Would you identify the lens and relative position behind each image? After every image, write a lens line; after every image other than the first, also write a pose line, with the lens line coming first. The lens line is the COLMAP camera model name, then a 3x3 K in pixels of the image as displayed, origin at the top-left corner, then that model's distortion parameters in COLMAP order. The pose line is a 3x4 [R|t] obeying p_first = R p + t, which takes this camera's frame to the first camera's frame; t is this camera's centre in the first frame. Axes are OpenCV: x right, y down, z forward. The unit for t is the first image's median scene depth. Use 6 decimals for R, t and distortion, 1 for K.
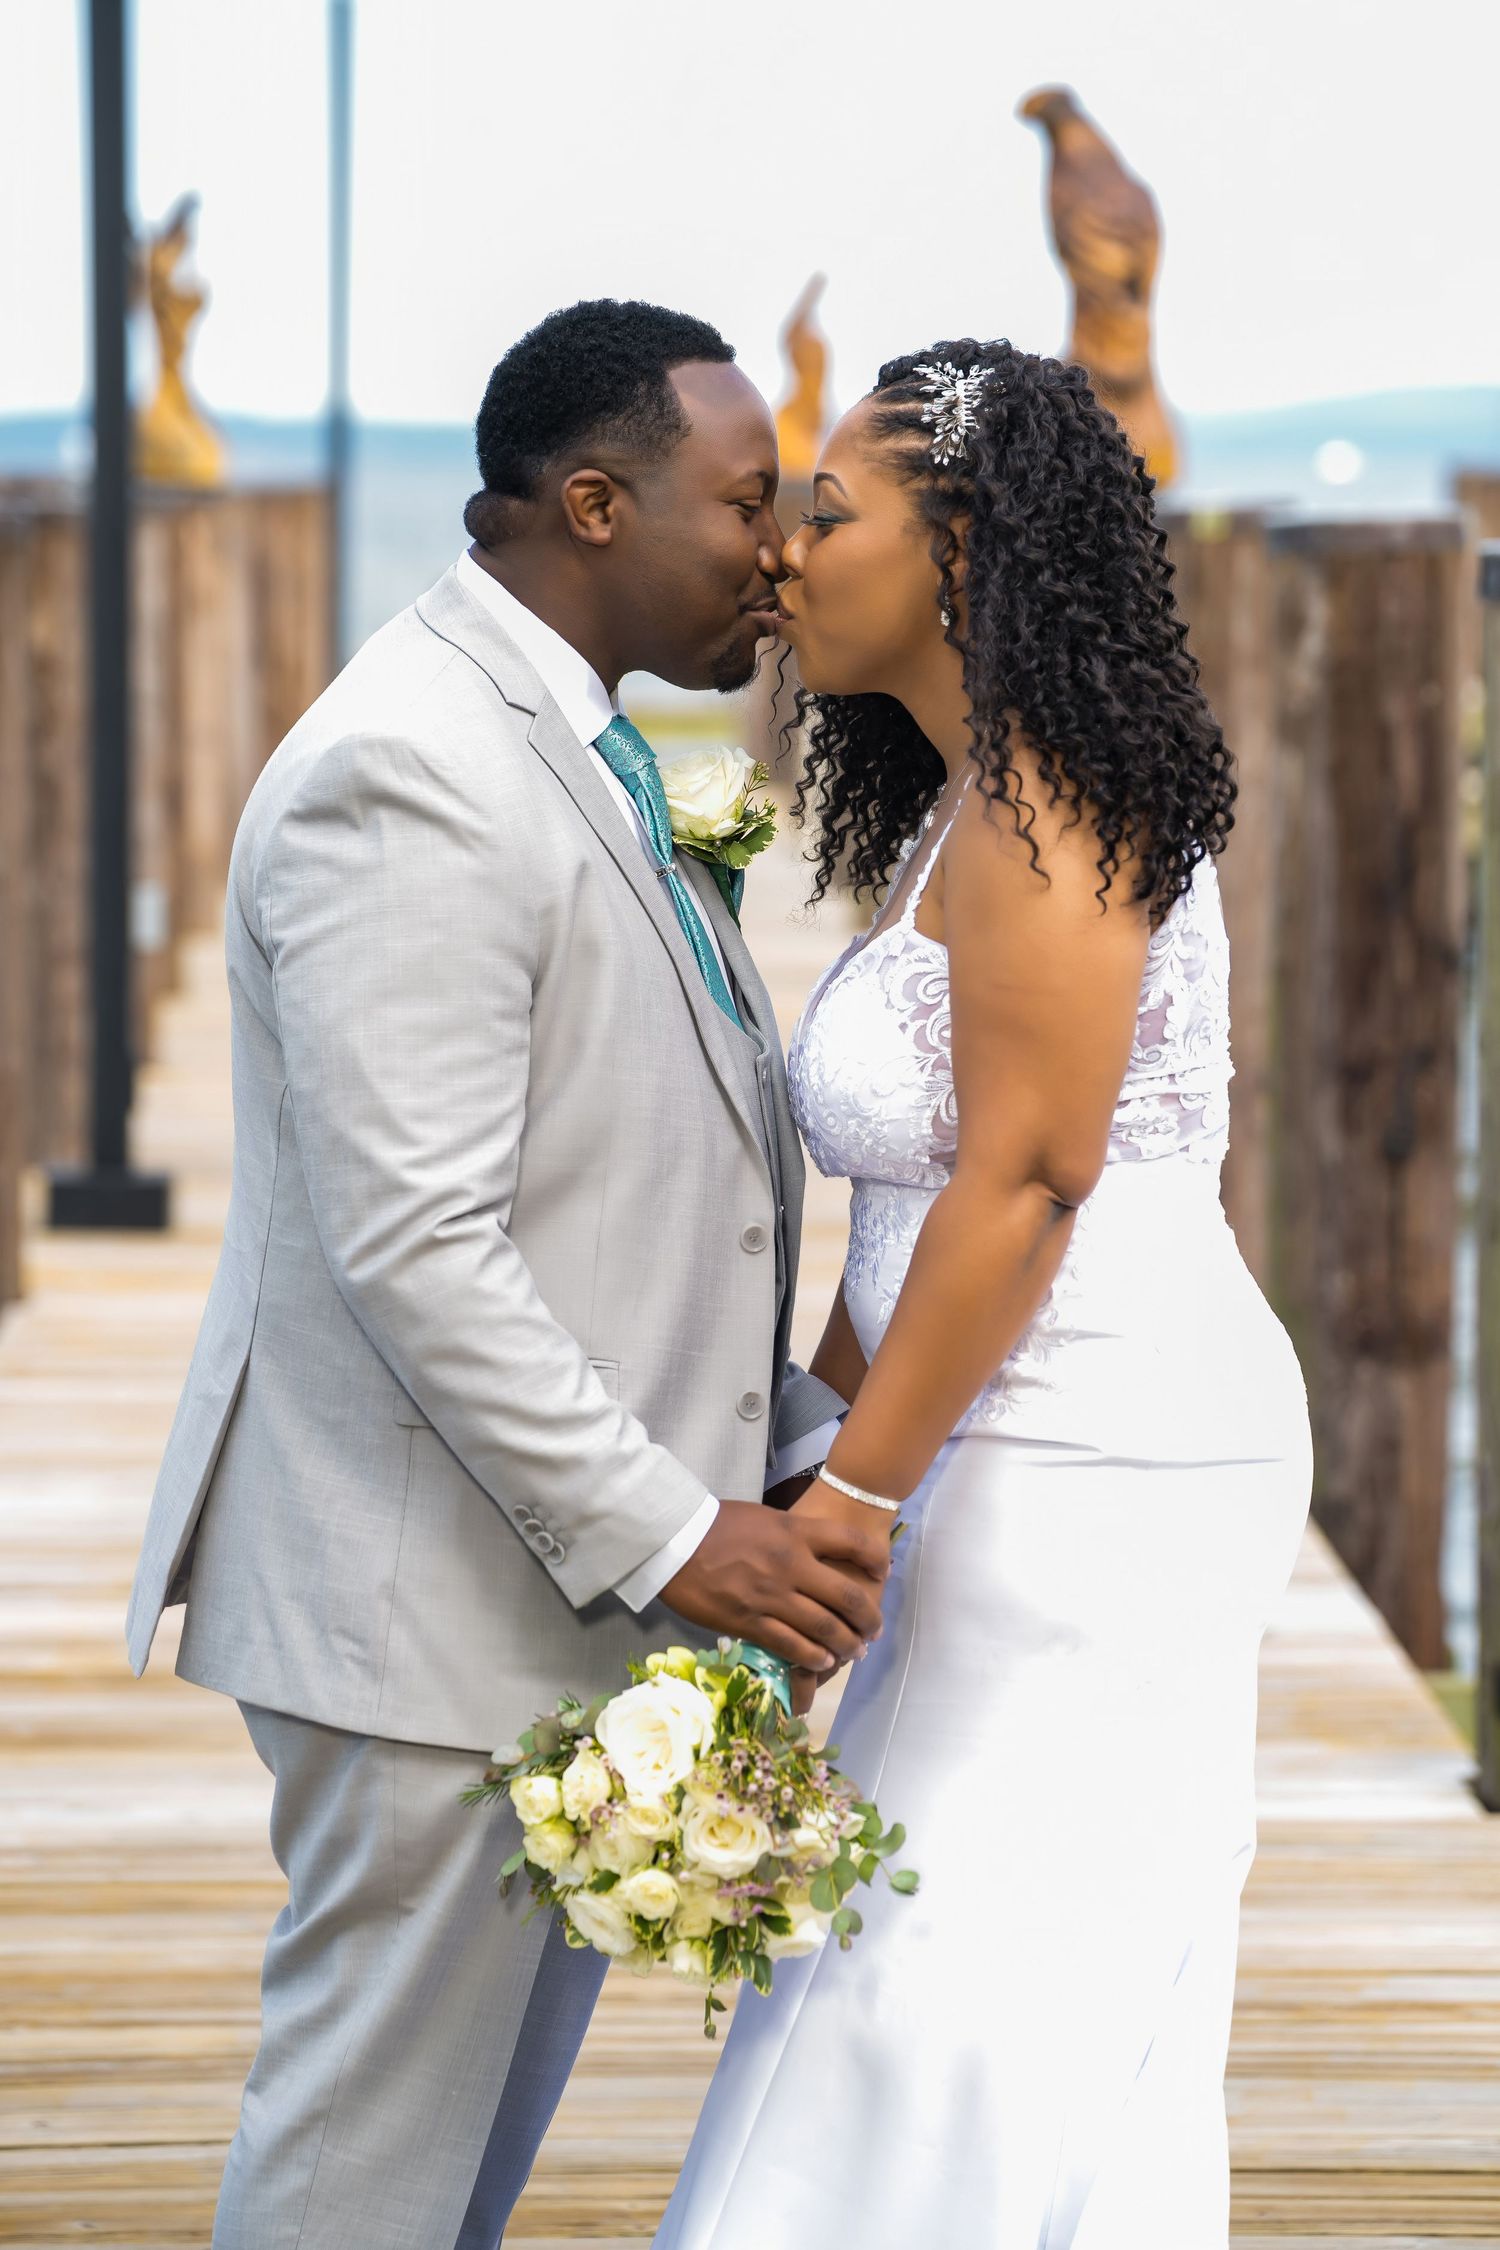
lens RADIAL K [[8029.1, 0, 746.8], [0, 8029.1, 1107.6], [0, 0, 1]] dist [0.846420, 0.000000]
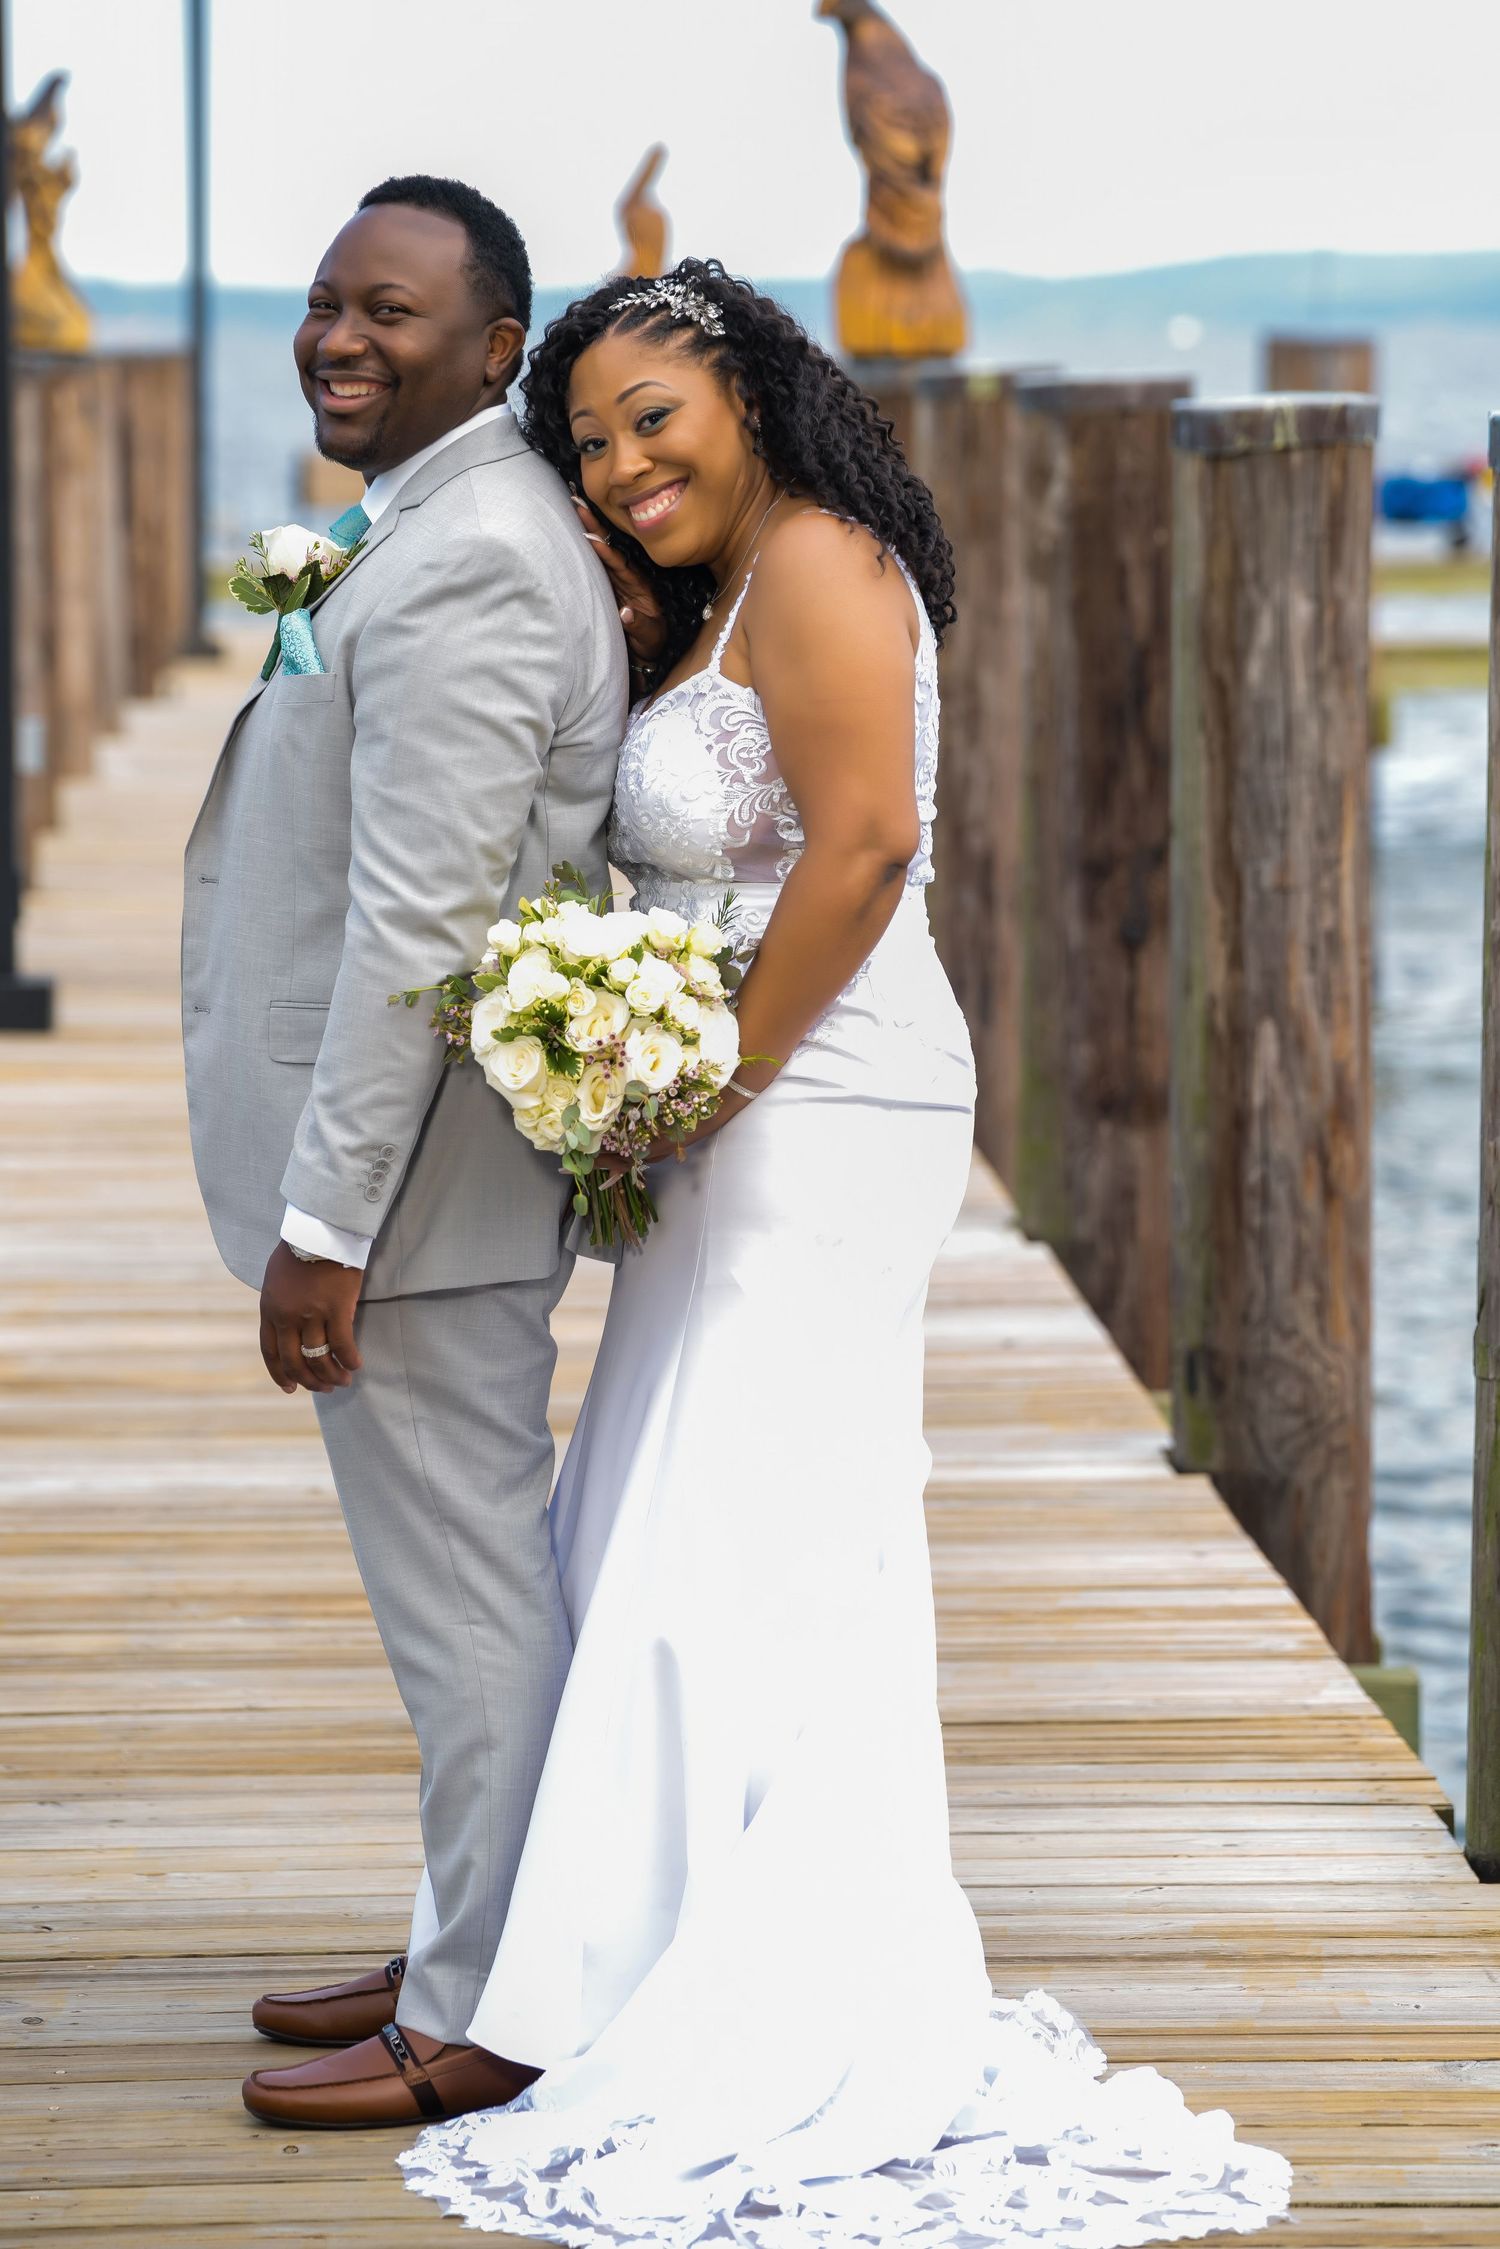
lens RADIAL K [[8025.5, 0, 767.7], [0, 8025.5, 1131.7], [0, 0, 1]] dist [0.846420, 0.000000]
pose [[0.999813, -0.003907, 0.018953, 0.006939], [0.003545, 0.999811, 0.019109, 0.010994], [-0.019025, -0.019039, 0.999638, -0.140965]]
